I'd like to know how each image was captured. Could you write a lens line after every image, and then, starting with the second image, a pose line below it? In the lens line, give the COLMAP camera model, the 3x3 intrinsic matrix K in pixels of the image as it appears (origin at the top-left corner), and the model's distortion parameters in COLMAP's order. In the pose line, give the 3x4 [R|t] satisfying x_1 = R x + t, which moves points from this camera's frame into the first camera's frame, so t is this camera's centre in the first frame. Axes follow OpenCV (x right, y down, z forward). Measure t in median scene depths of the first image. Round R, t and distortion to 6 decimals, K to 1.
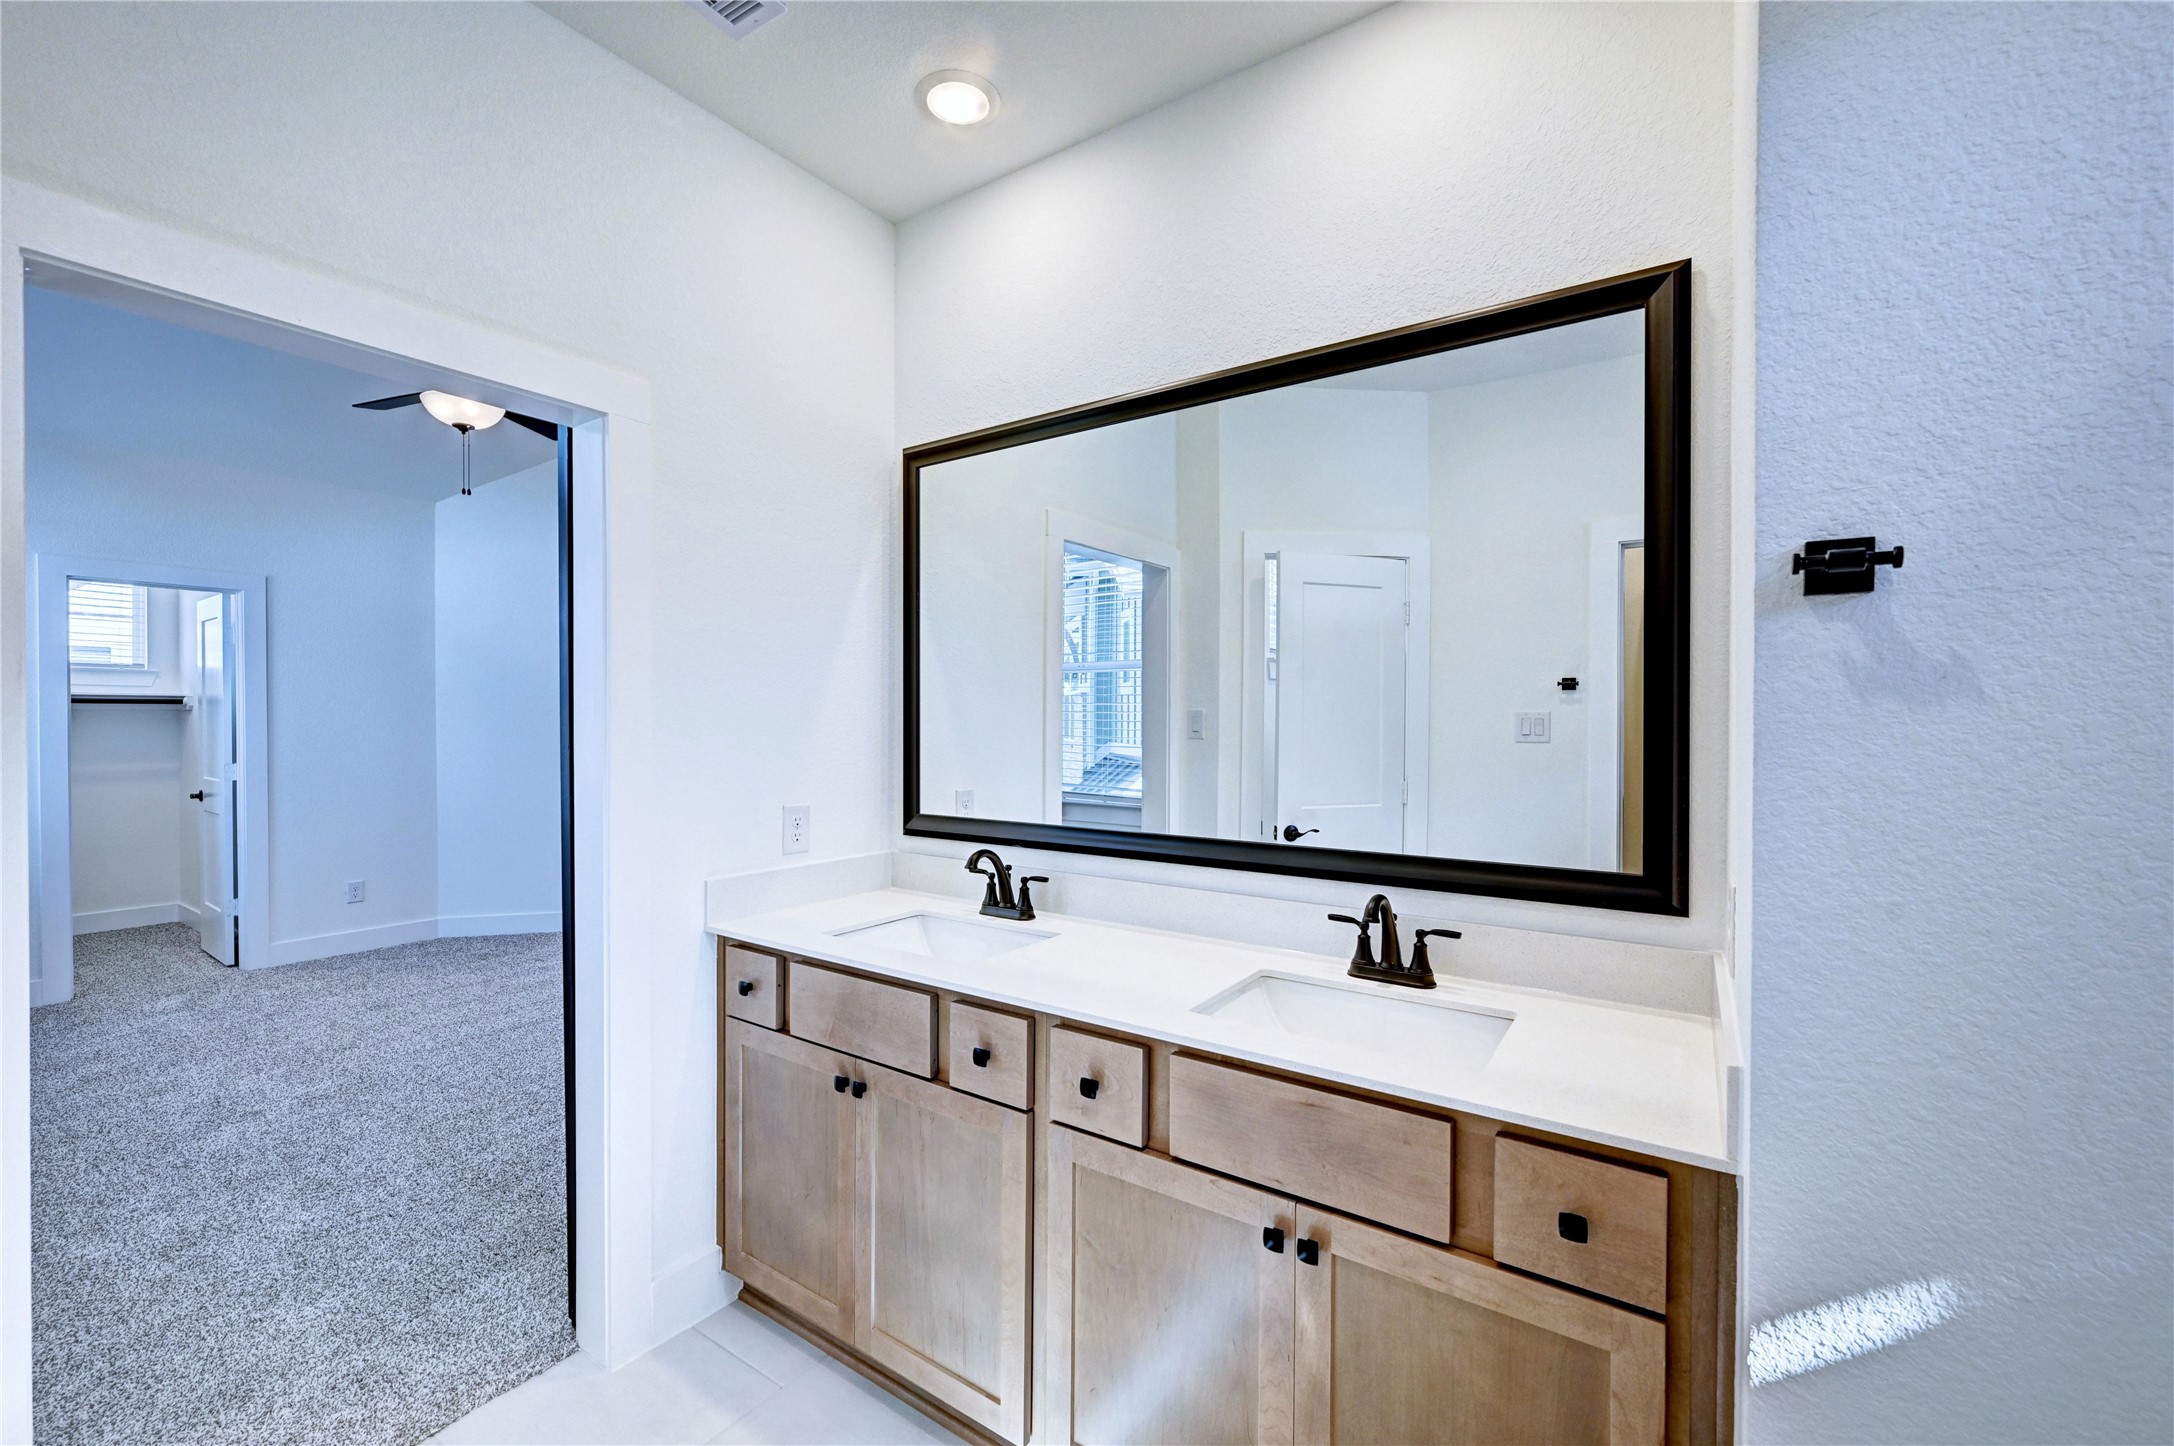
lens RADIAL K [[886.8, 0, 1082.1], [0, 886.8, 726.1], [0, 0, 1]] dist [-0.001137, -0.000176]
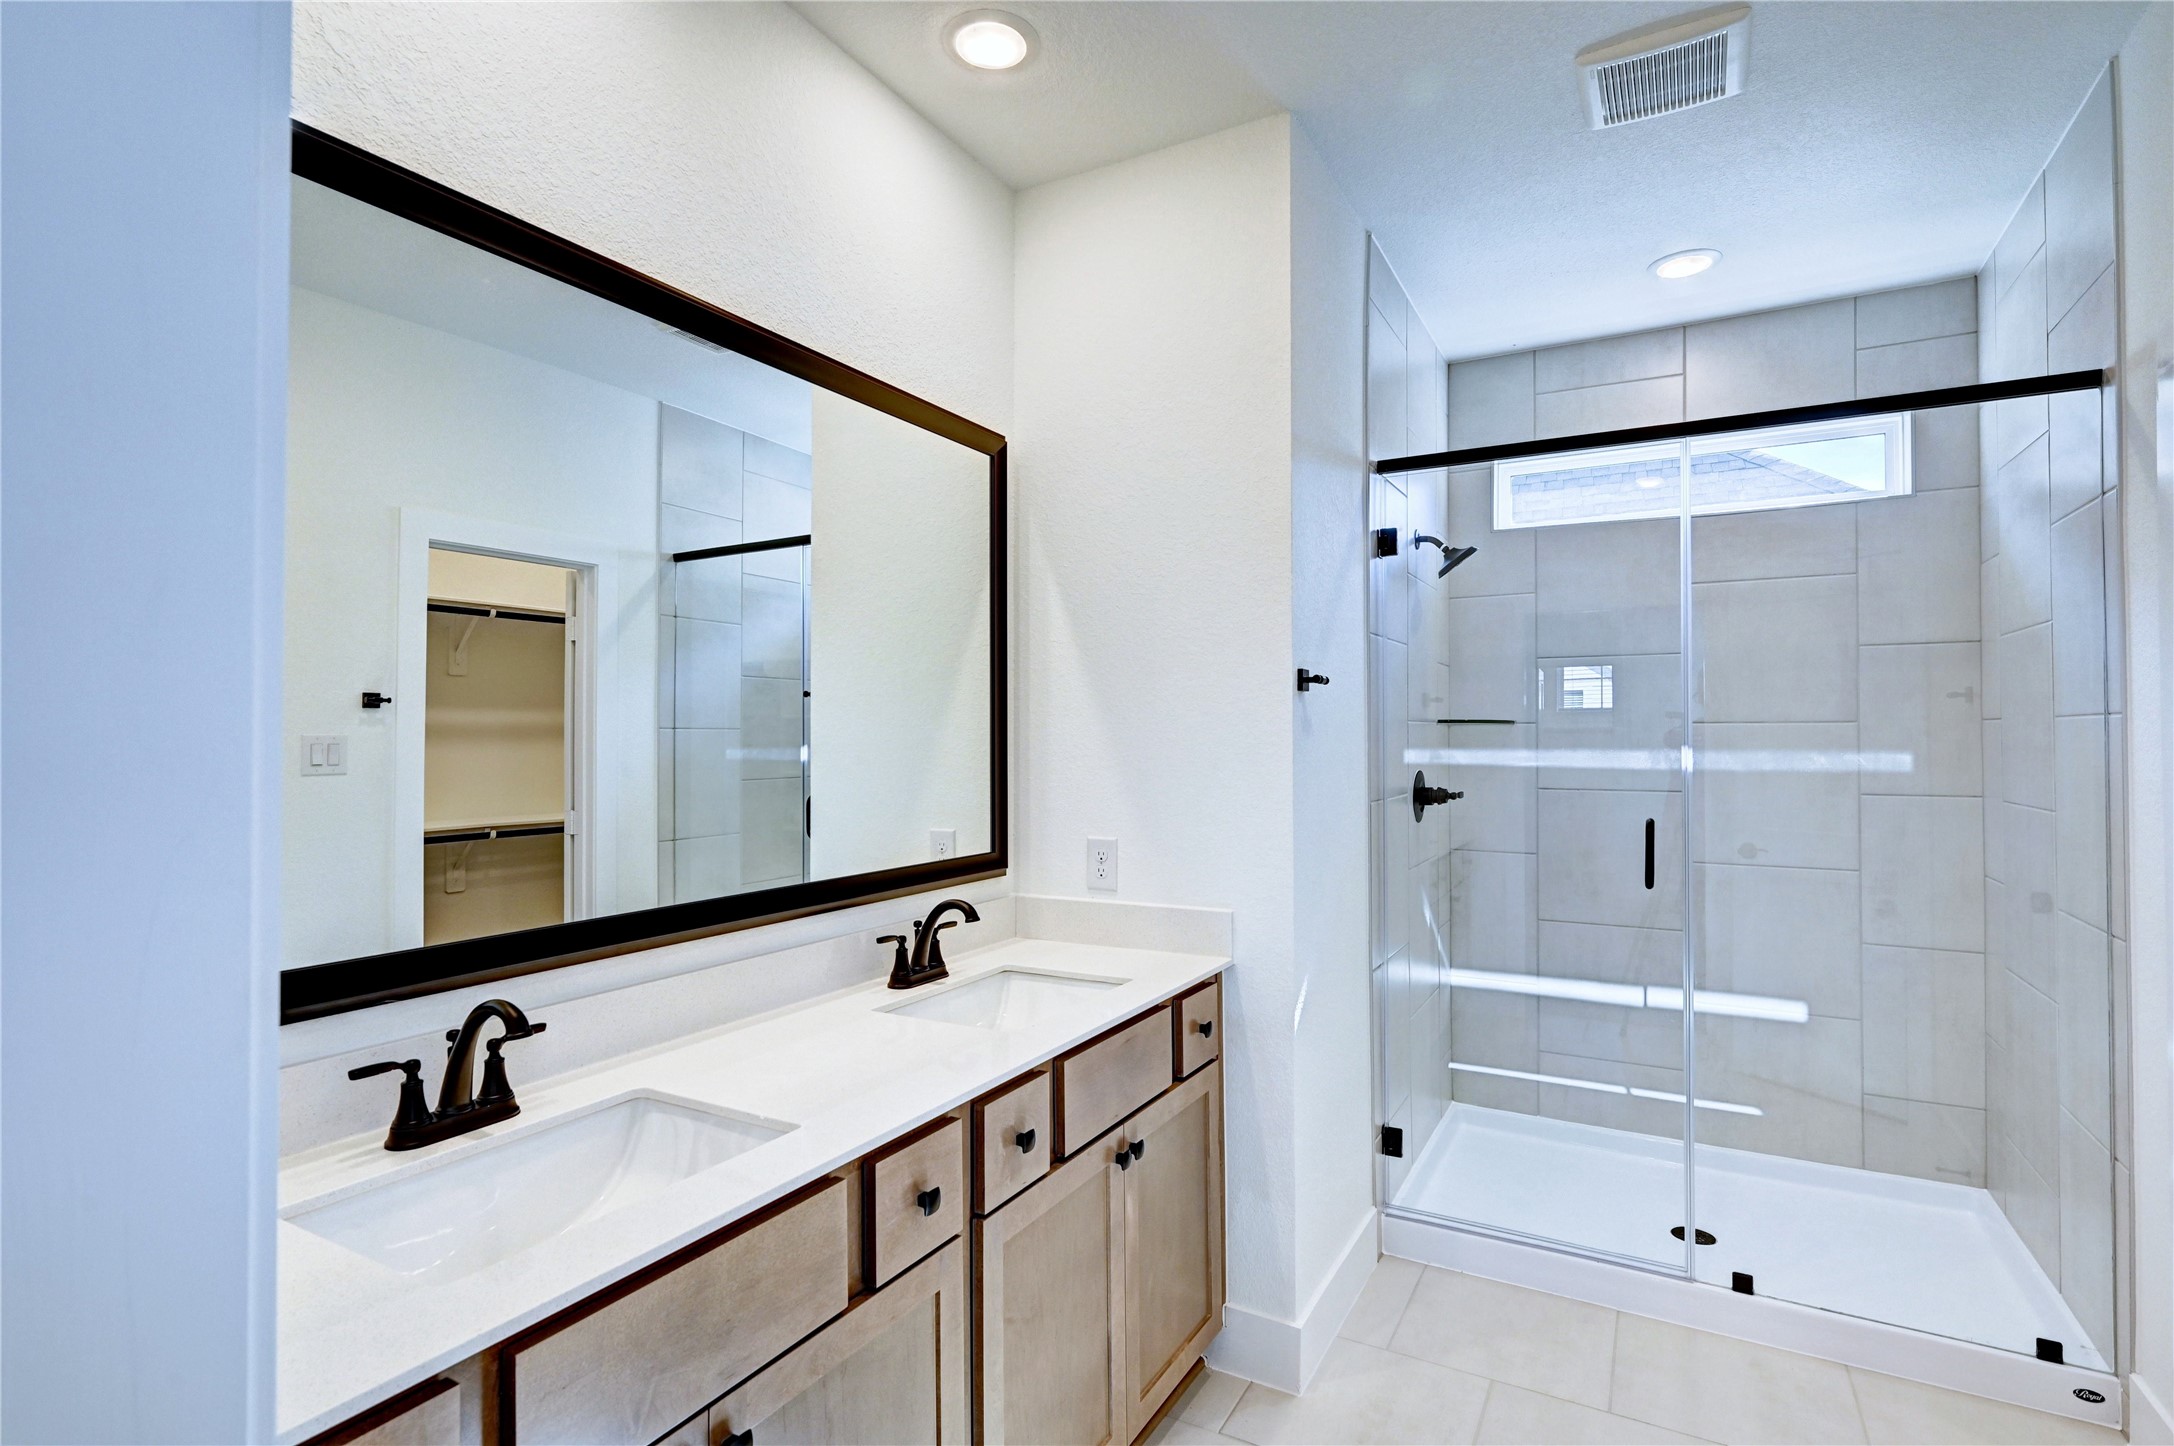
lens RADIAL K [[1057.3, 0, 1087.0], [0, 1057.3, 723.0], [0, 0, 1]] dist [0.001332, 0.000126]
pose [[-0.089918, 0.011257, 0.995886, -0.942646], [0.014399, 0.999846, -0.010002, -0.015808], [-0.995845, 0.013440, -0.090067, 0.876558]]
